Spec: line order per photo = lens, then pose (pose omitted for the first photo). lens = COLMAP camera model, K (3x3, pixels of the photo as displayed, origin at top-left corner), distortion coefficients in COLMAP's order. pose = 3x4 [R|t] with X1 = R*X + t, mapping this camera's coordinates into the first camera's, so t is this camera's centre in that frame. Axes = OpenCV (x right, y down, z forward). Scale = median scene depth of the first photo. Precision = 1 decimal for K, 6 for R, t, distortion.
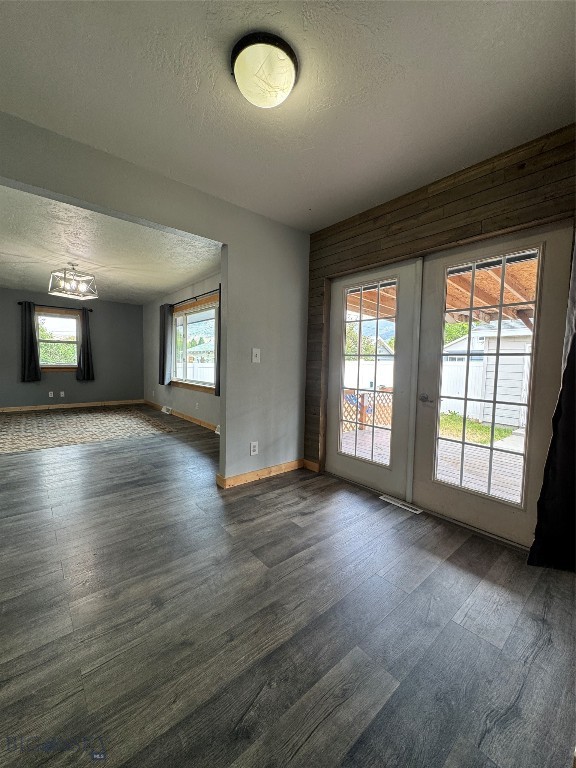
lens RADIAL K [[303.0, 0, 282.2], [0, 303.0, 382.7], [0, 0, 1]] dist [-0.002631, -0.000262]
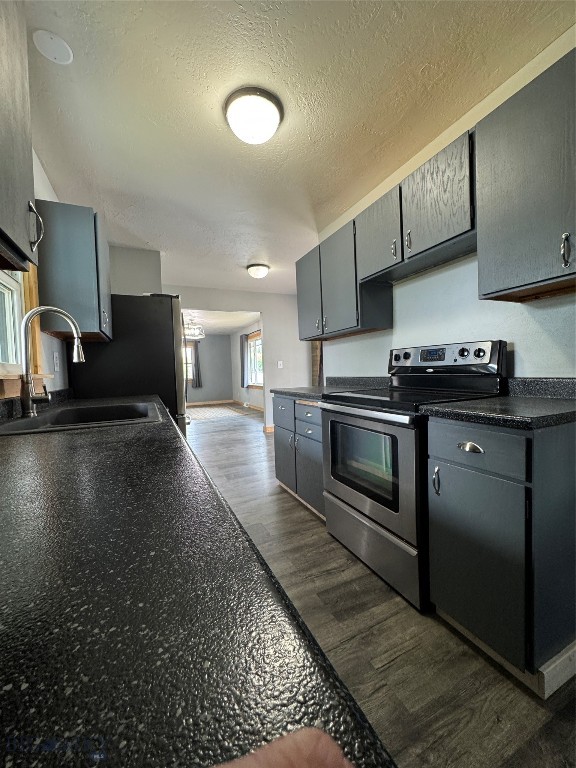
lens RADIAL K [[303.0, 0, 286.9], [0, 303.0, 381.6], [0, 0, 1]] dist [-0.002631, -0.000262]
pose [[0.963675, -0.047695, -0.262783, 0.215686], [0.039091, 0.998518, -0.037877, 0.043990], [0.264200, 0.026229, 0.964111, -0.404489]]
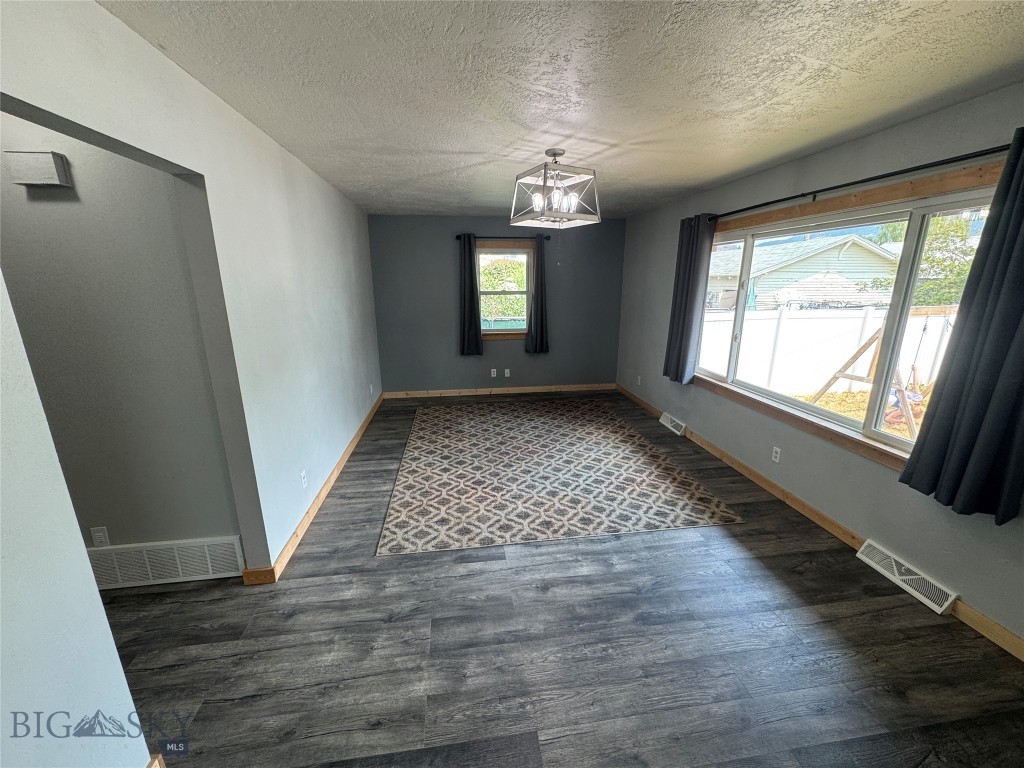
lens RADIAL K [[404.0, 0, 511.4], [0, 404.0, 387.2], [0, 0, 1]] dist [-0.002631, -0.000262]
pose [[0.846359, 0.112266, -0.520646, -0.274447], [-0.015071, 0.982189, 0.187289, -0.108103], [0.532399, -0.150667, 0.832977, 0.279435]]
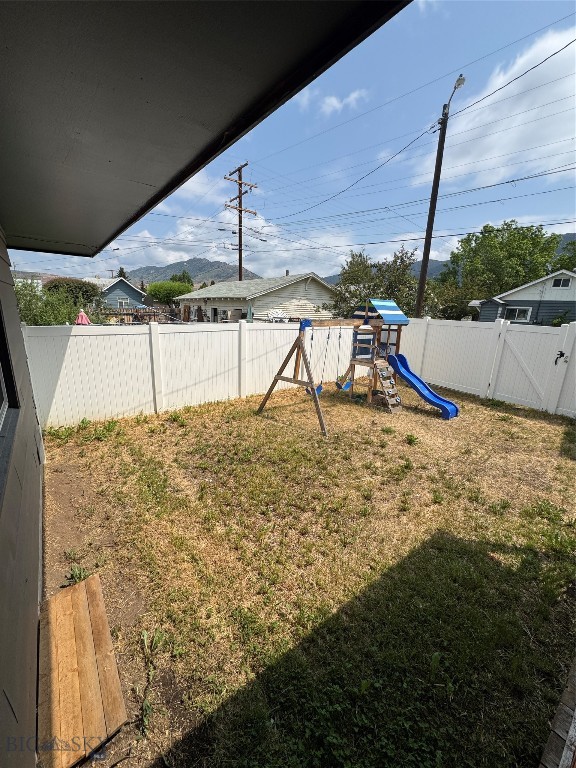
lens RADIAL K [[303.0, 0, 283.5], [0, 303.0, 385.6], [0, 0, 1]] dist [-0.002631, -0.000262]
pose [[0.998998, 0.023705, -0.037964, -0.036730], [-0.016445, 0.983300, 0.181248, -0.099328], [0.041627, -0.180442, 0.982704, 0.713159]]
